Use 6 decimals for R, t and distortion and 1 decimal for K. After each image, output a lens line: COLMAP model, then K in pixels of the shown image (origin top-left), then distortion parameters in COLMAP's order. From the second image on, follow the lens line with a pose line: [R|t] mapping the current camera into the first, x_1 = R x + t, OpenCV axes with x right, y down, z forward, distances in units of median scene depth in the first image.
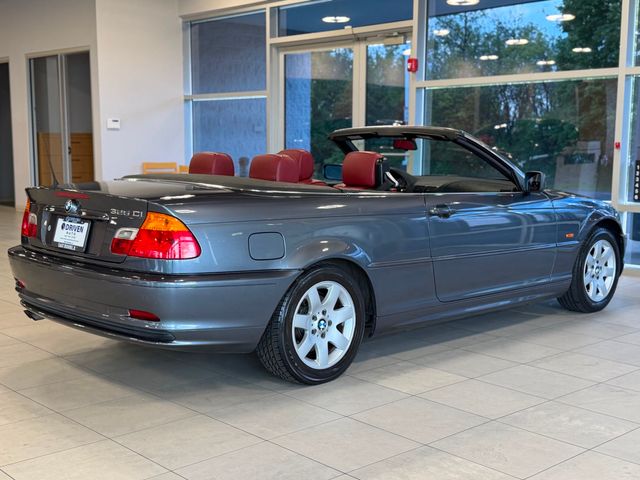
lens RADIAL K [[840.2, 0, 320.8], [0, 840.2, 241.3], [0, 0, 1]] dist [0.107577, 0.000000]
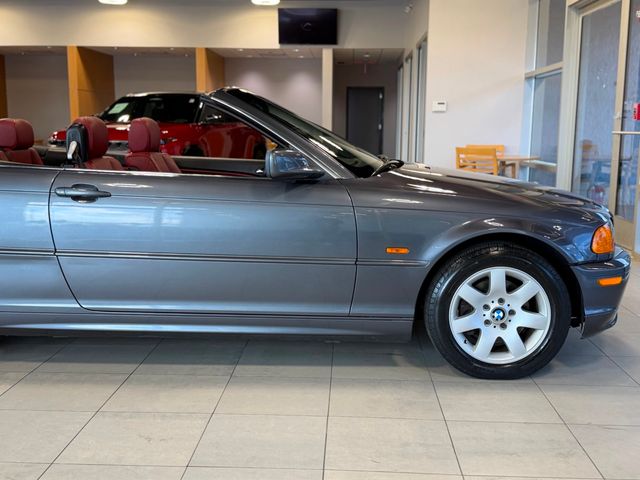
lens RADIAL K [[754.3, 0, 321.8], [0, 754.3, 241.7], [0, 0, 1]] dist [0.075691, 0.000000]
pose [[0.706138, 0.104596, -0.700306, 0.852617], [-0.086219, 0.994371, 0.061579, -0.057257], [0.702806, 0.016896, 0.711181, 0.708232]]
